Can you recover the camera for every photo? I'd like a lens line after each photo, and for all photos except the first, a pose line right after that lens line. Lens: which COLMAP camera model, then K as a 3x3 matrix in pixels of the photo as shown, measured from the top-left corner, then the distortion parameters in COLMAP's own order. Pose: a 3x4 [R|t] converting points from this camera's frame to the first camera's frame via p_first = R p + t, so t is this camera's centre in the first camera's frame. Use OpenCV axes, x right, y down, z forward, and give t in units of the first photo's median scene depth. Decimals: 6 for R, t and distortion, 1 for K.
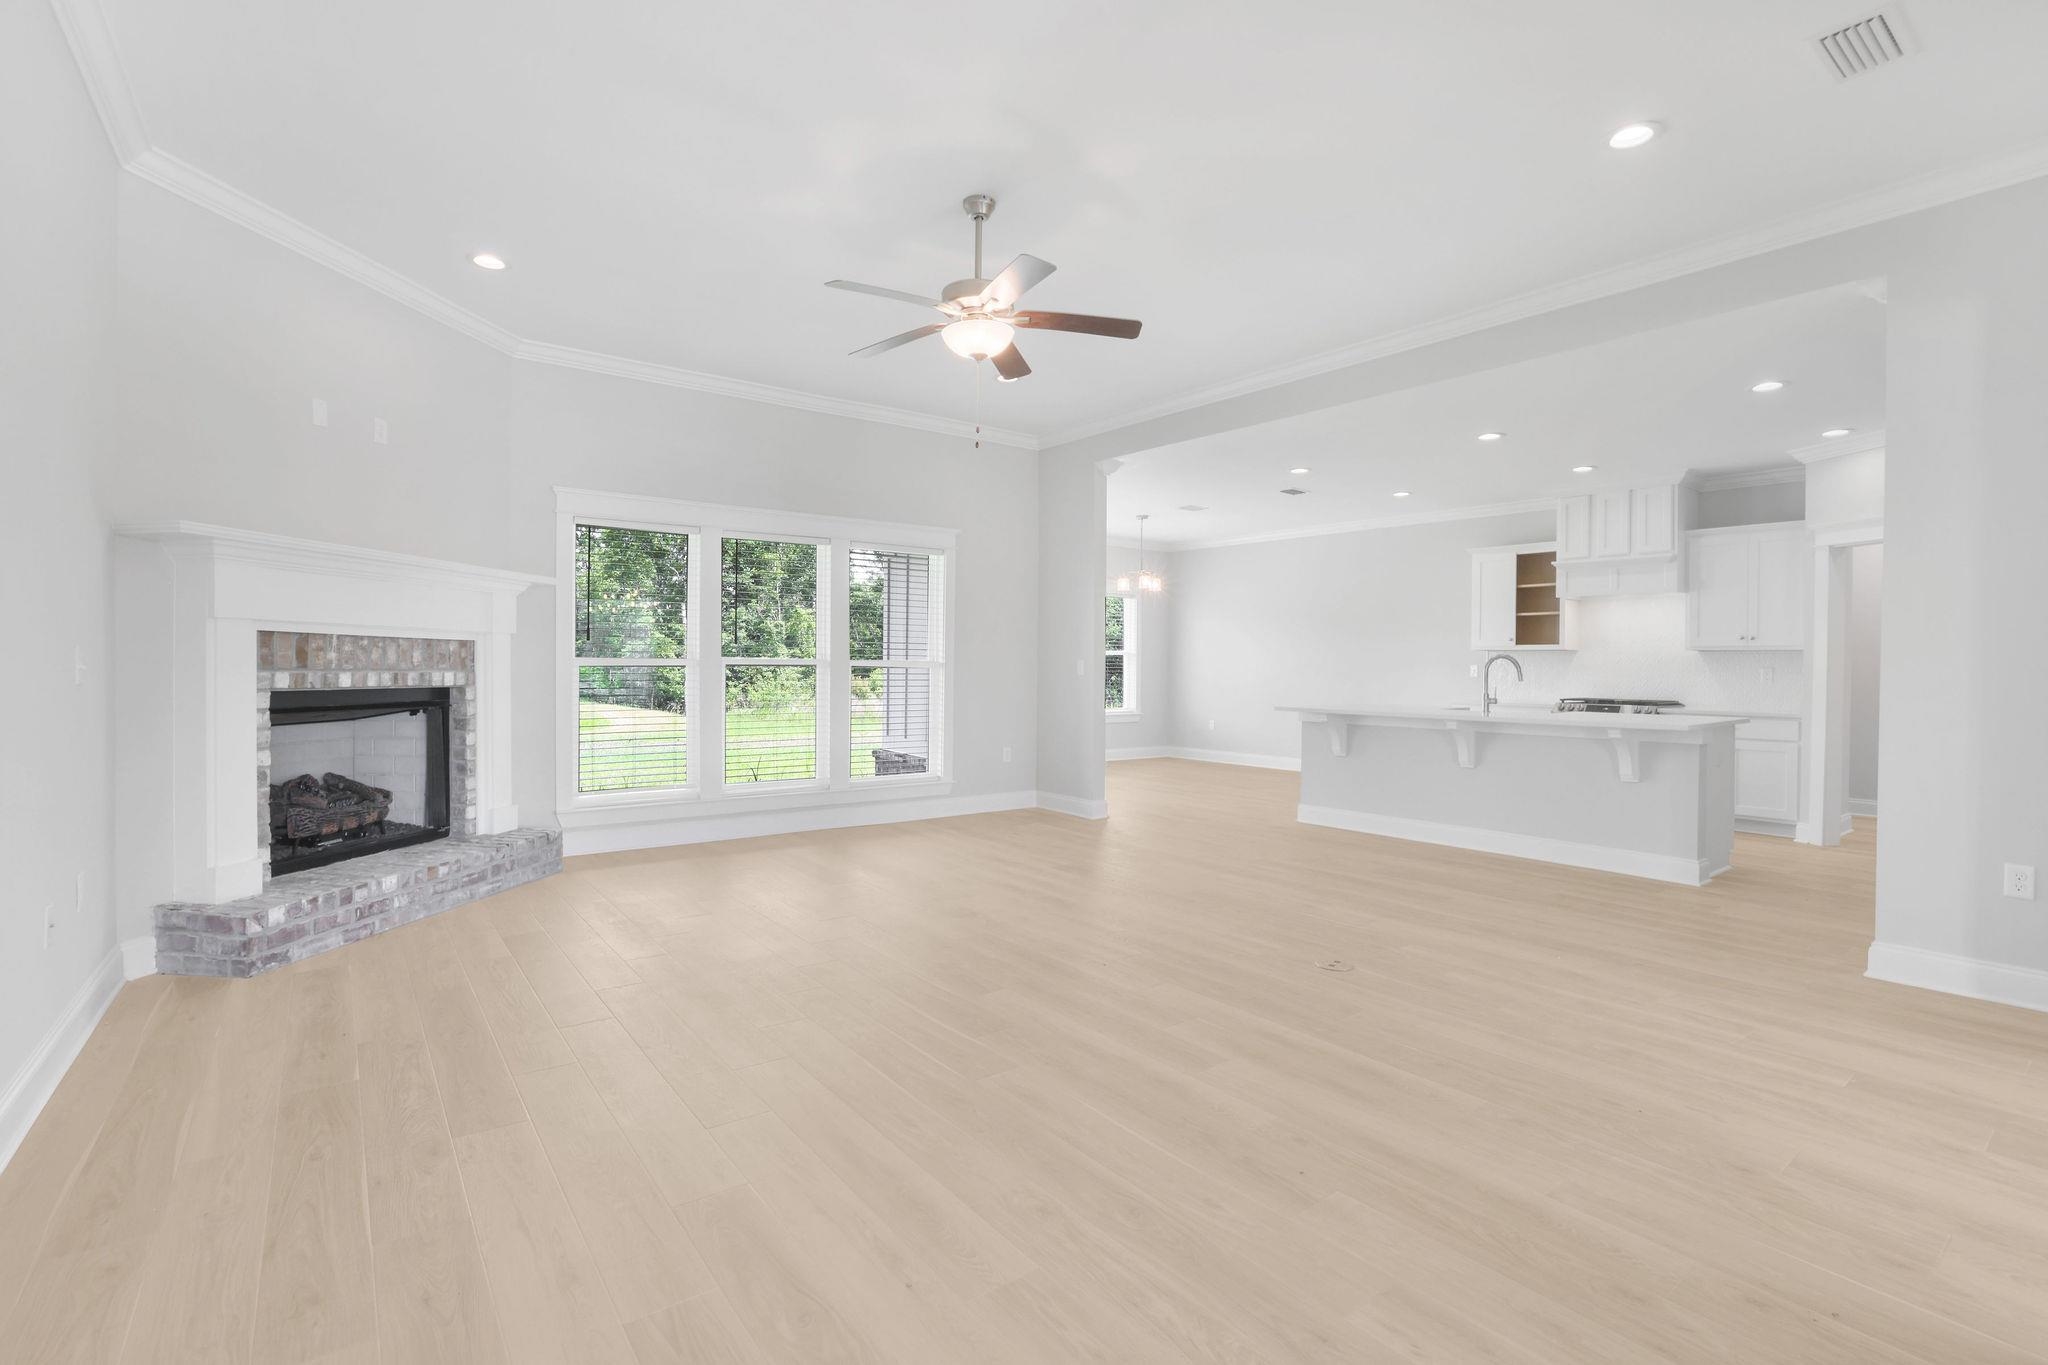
lens RADIAL K [[948.5, 0, 1010.8], [0, 948.5, 679.4], [0, 0, 1]] dist [-0.002344, 0.000231]
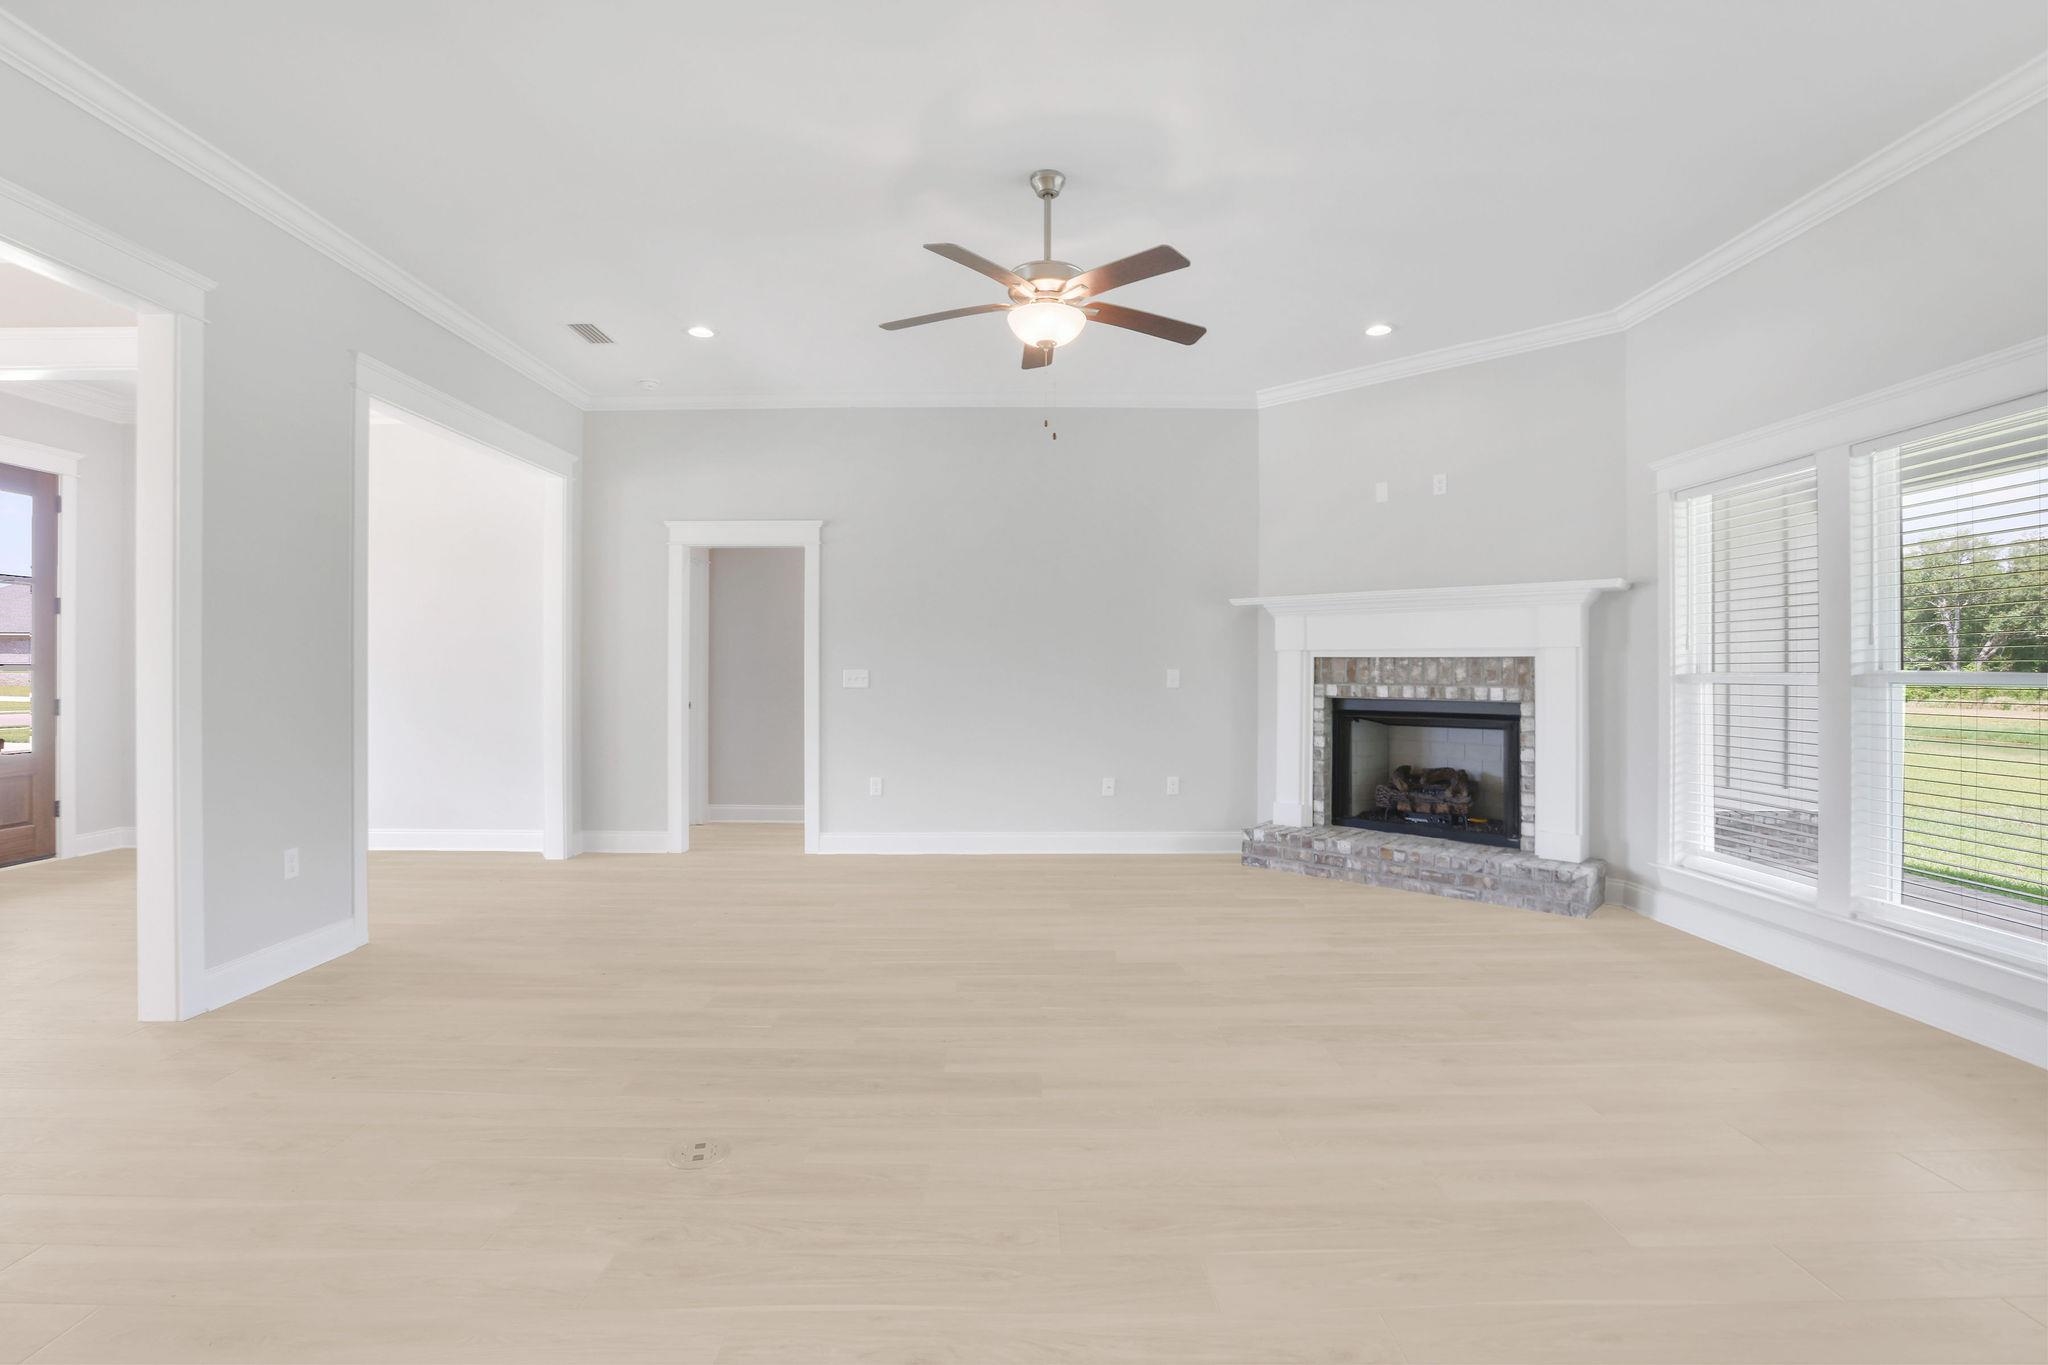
lens RADIAL K [[948.5, 0, 1010.4], [0, 948.5, 677.7], [0, 0, 1]] dist [-0.002344, 0.000231]
pose [[-0.600362, -0.007354, -0.799695, 0.631752], [-0.019628, 0.999792, 0.005542, -0.015658], [0.799488, 0.019024, -0.600381, 1.334035]]
